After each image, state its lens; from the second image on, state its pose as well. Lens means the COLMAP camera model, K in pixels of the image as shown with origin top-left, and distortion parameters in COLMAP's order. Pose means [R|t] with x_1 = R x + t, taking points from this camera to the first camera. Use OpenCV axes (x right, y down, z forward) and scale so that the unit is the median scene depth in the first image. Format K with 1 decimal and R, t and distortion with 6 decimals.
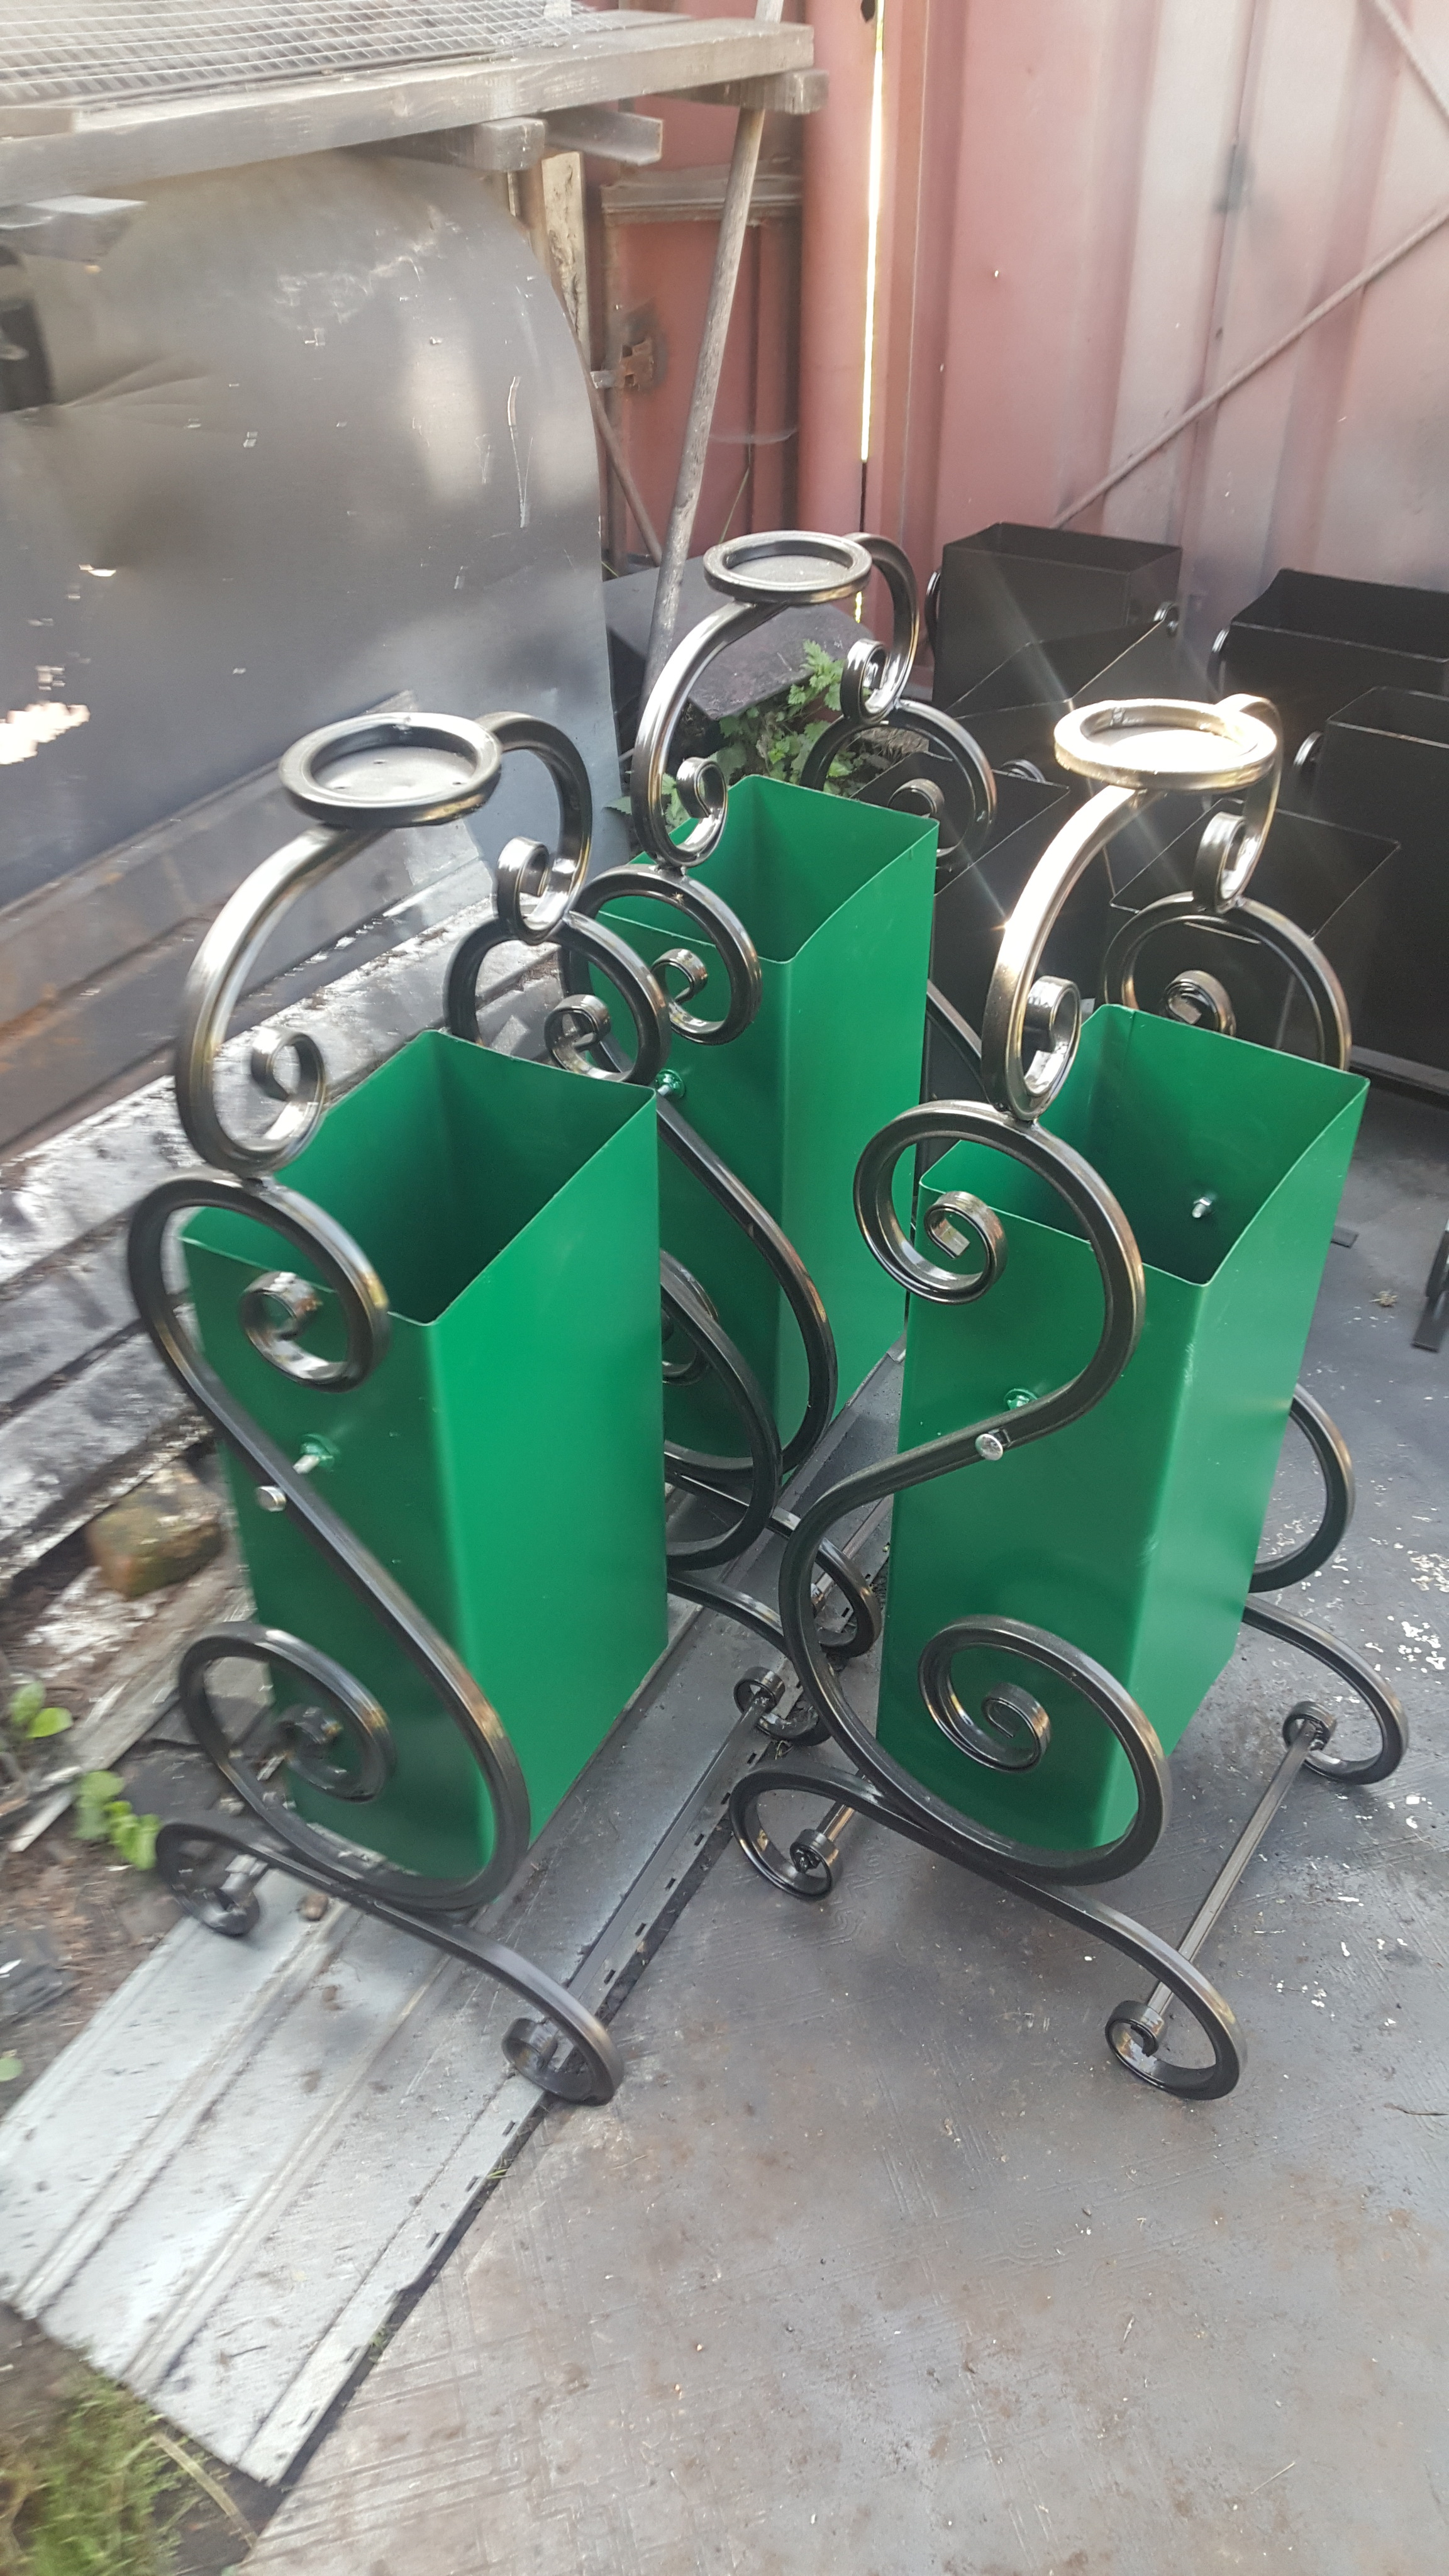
lens RADIAL K [[2026.8, 0, 724.5], [0, 2026.8, 1288.0], [0, 0, 1]] dist [0.085014, -0.210199]
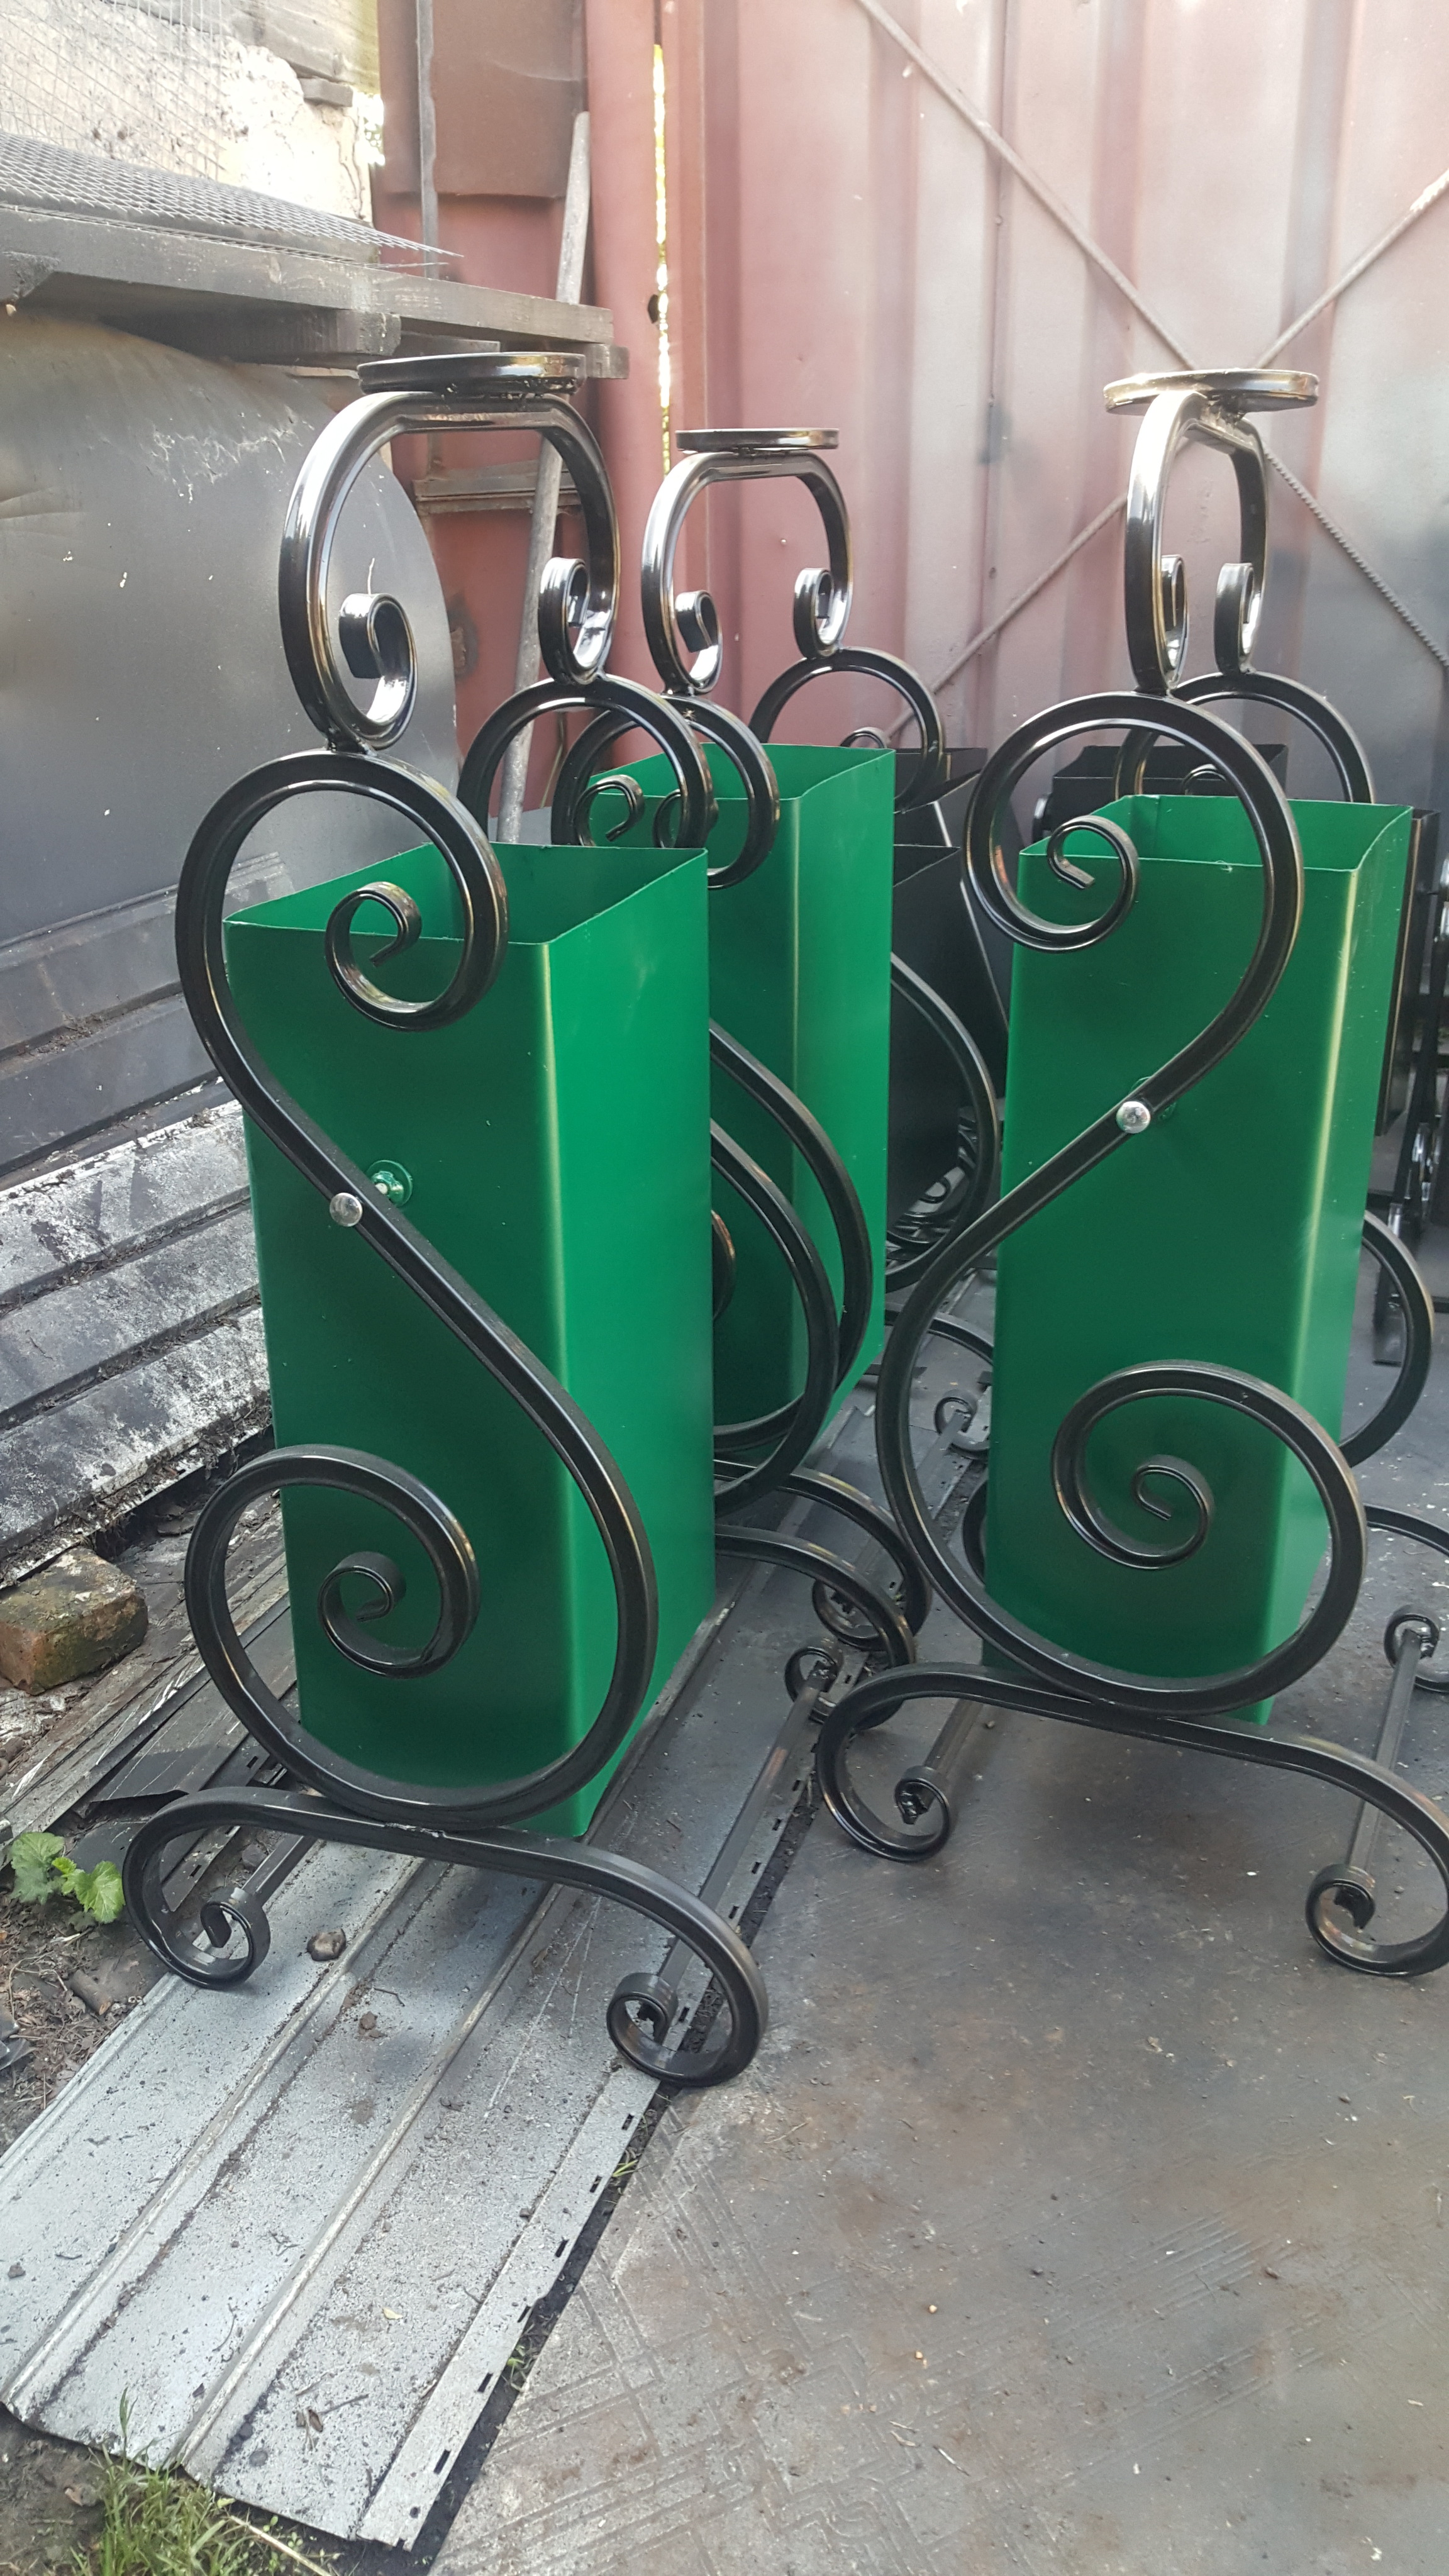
lens RADIAL K [[2042.2, 0, 750.7], [0, 2042.2, 1281.7], [0, 0, 1]] dist [0.103479, -0.255033]
pose [[0.982033, -0.068550, 0.175820, -0.175971], [0.119972, 0.945960, -0.301274, 0.349528], [-0.145666, 0.316954, 0.937188, 0.144299]]
